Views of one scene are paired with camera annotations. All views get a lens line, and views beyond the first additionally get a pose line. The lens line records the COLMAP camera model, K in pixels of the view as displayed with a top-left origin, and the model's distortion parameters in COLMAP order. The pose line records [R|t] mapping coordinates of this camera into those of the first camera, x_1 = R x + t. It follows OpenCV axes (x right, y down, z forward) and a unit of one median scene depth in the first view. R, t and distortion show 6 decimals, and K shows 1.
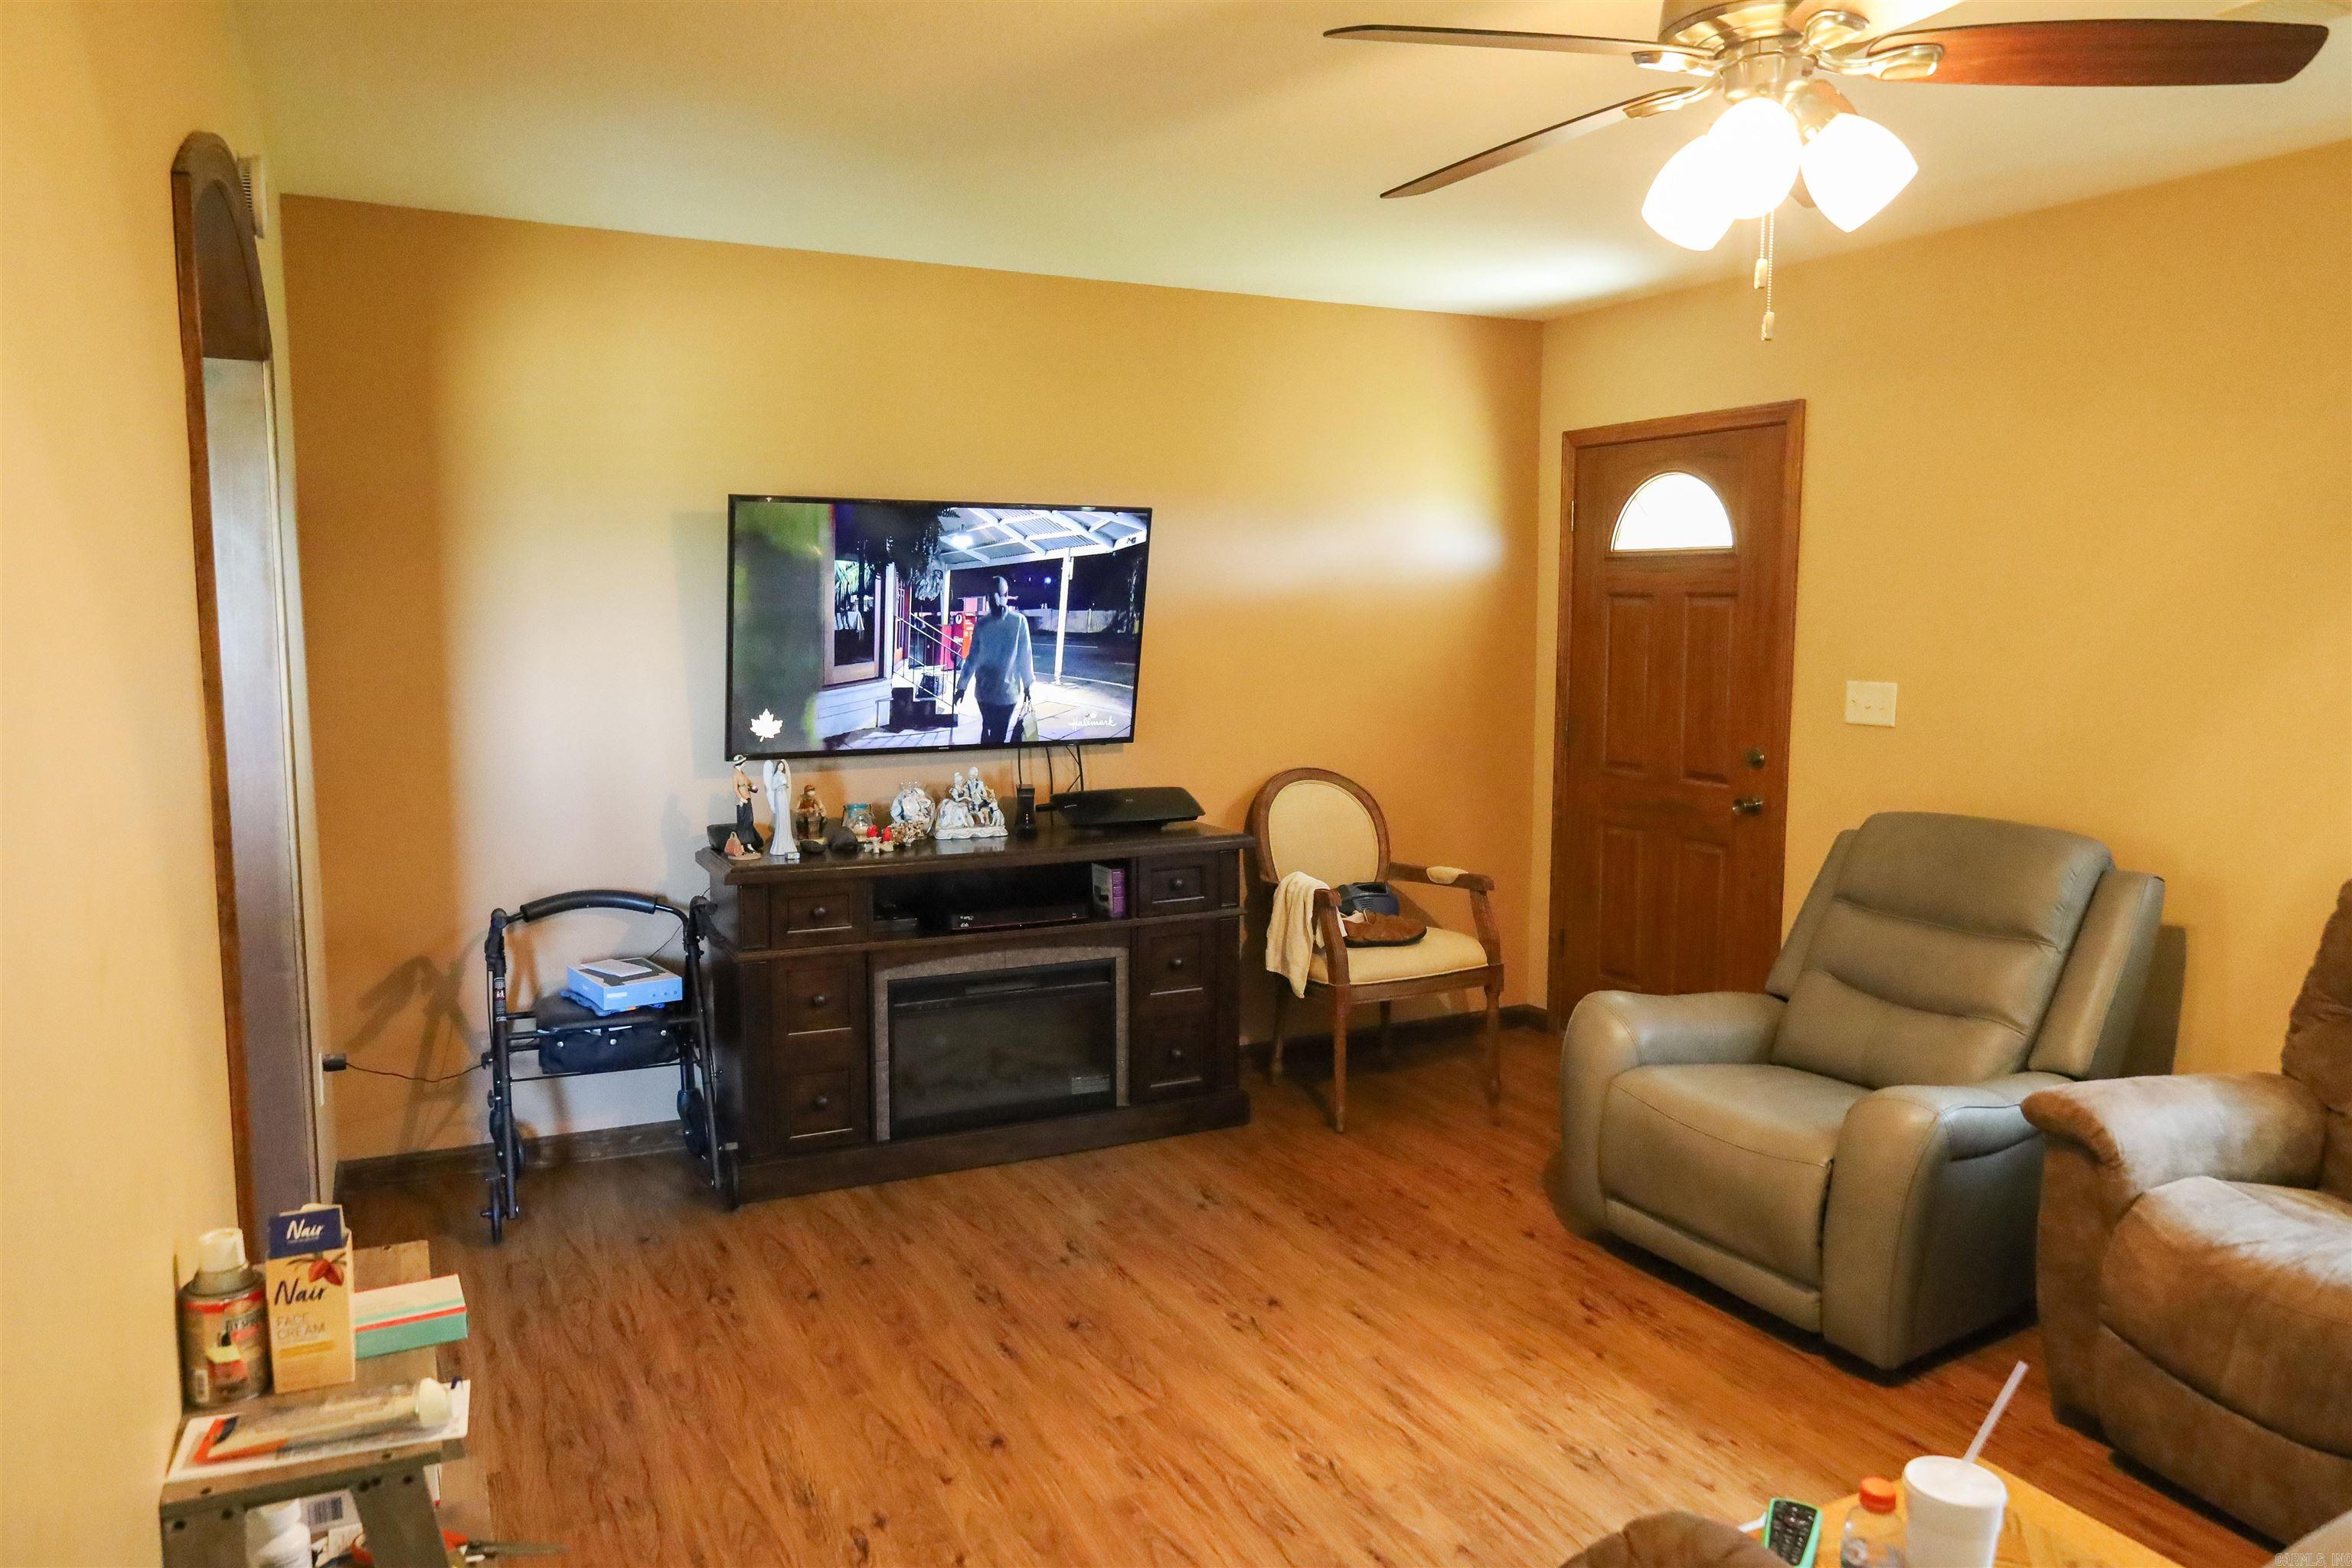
lens RADIAL K [[1600.3, 0, 1187.3], [0, 1600.3, 786.6], [0, 0, 1]] dist [-0.006440, -0.004147]
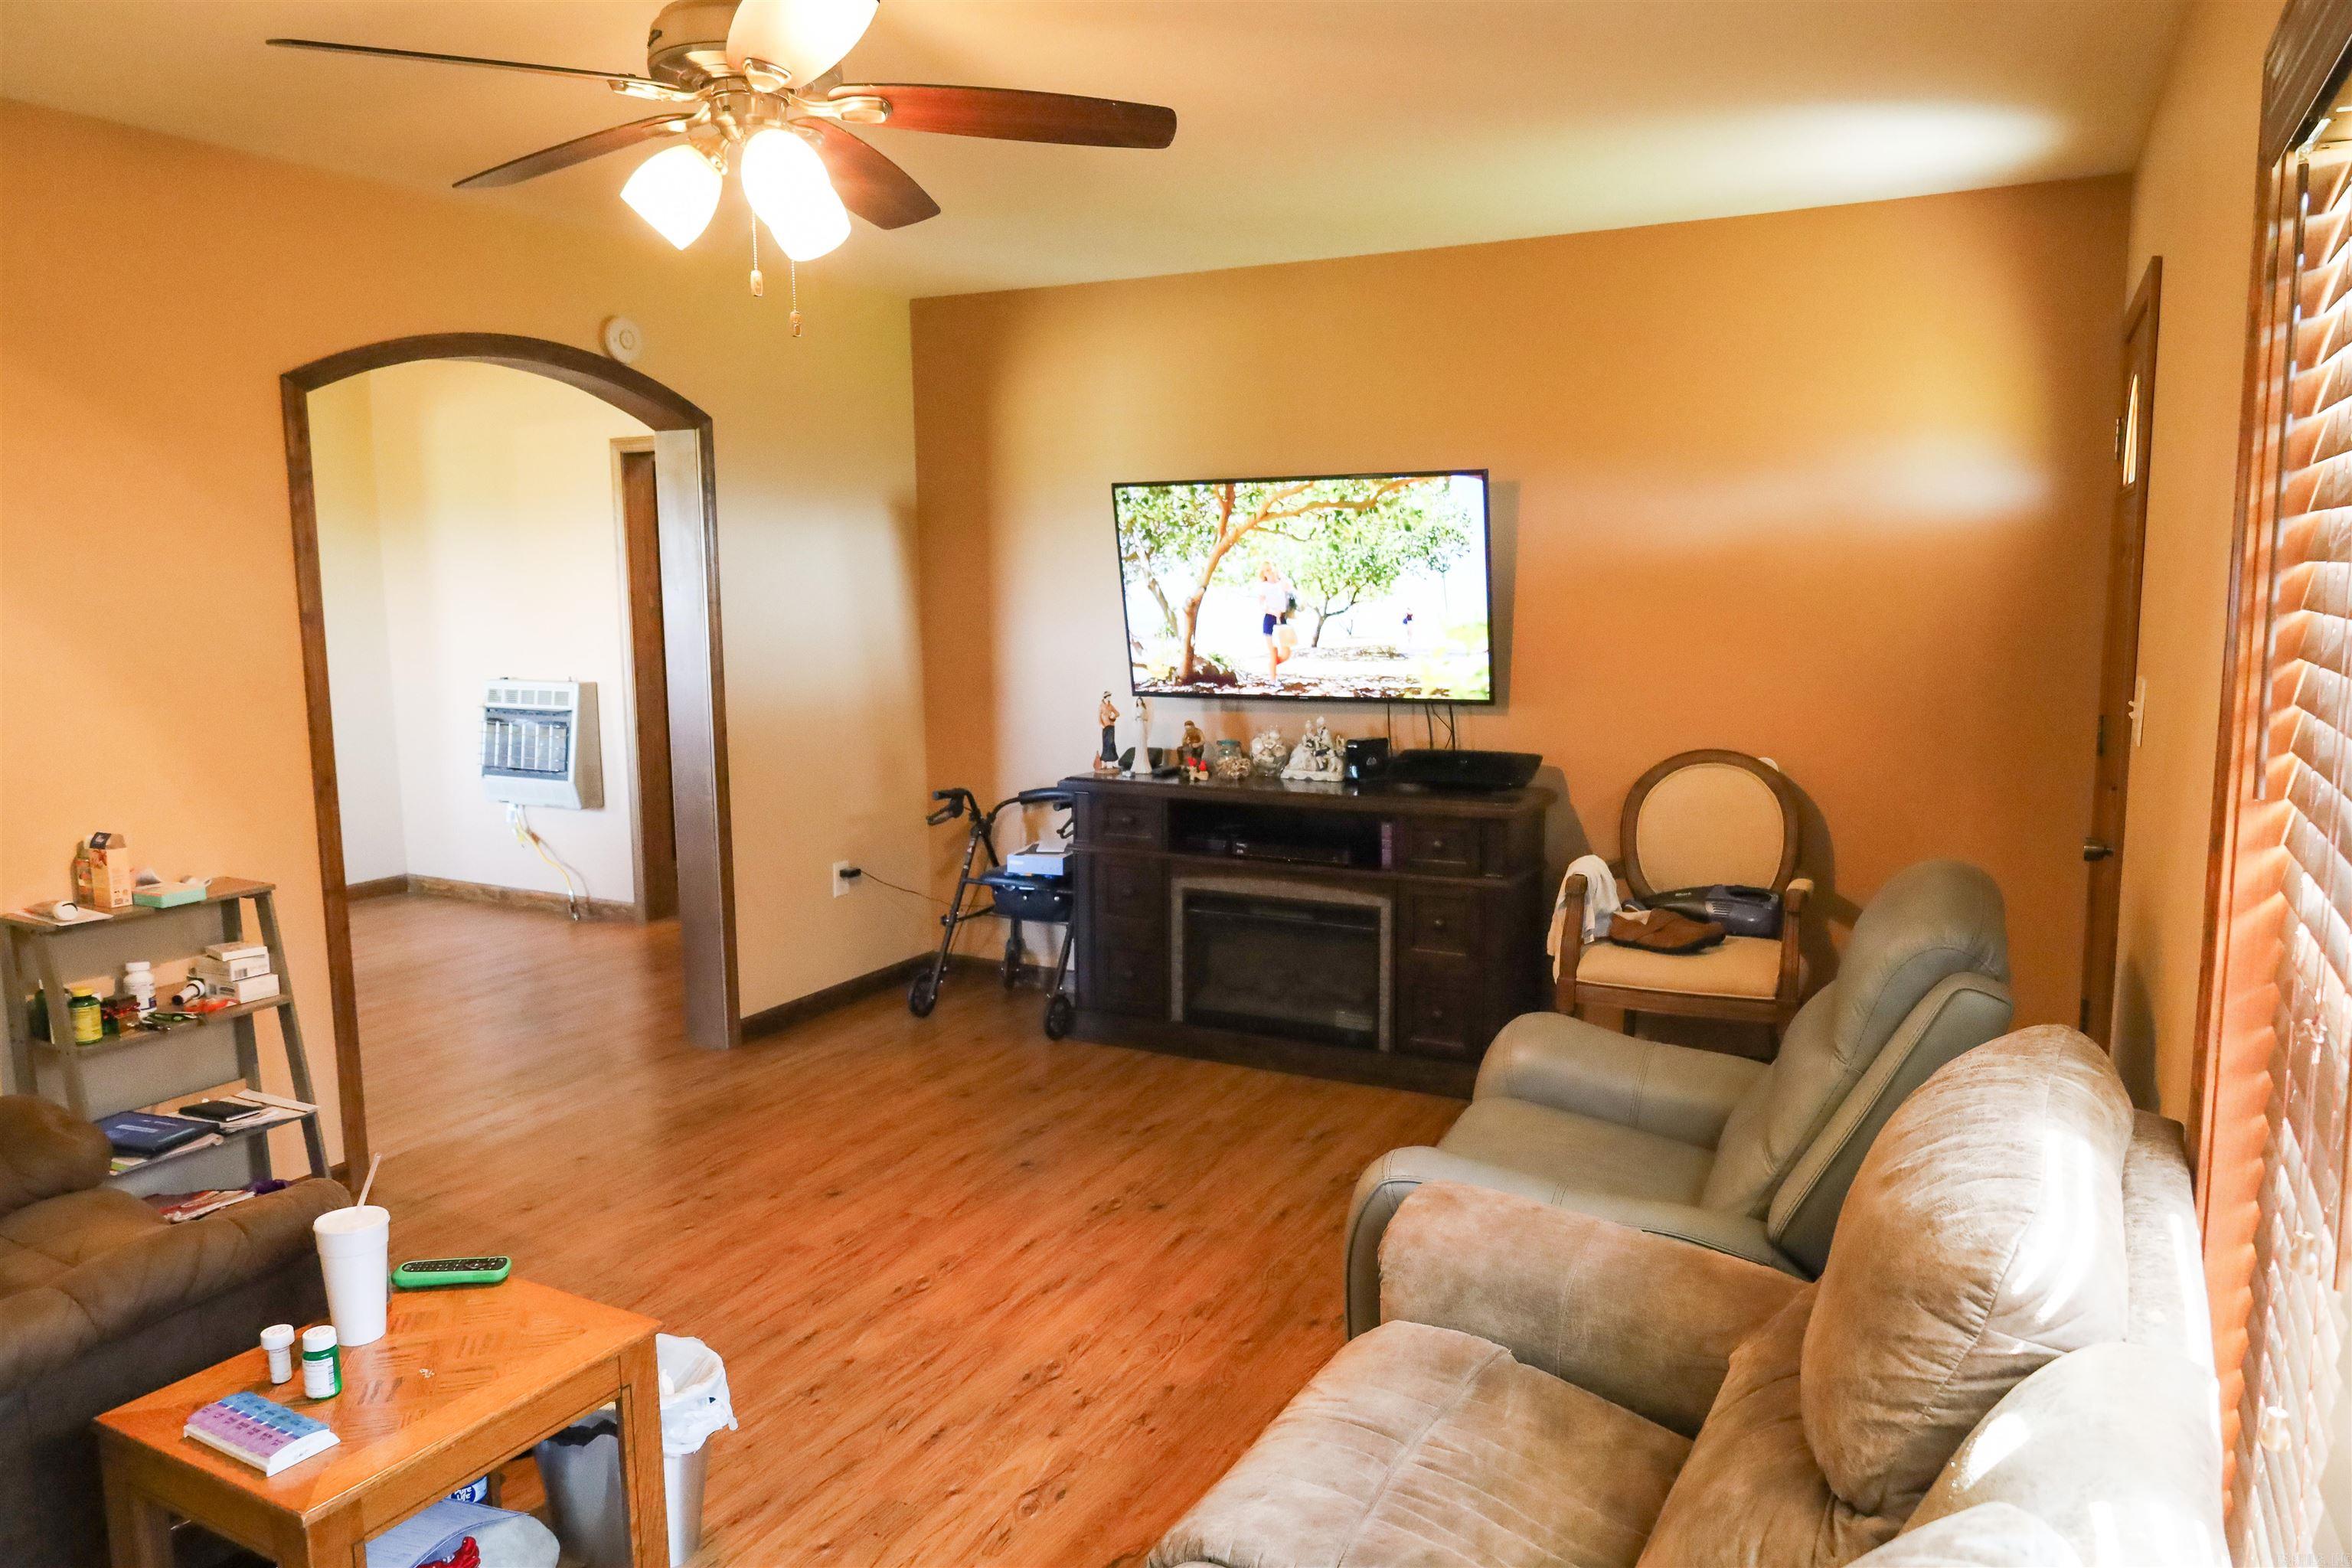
lens RADIAL K [[1600.3, 0, 1187.3], [0, 1600.3, 786.6], [0, 0, 1]] dist [-0.006440, -0.004147]
pose [[0.578617, 0.097267, -0.809779, 0.845038], [-0.080726, 0.994818, 0.061811, -0.029443], [0.811594, 0.029605, 0.583471, 0.338760]]
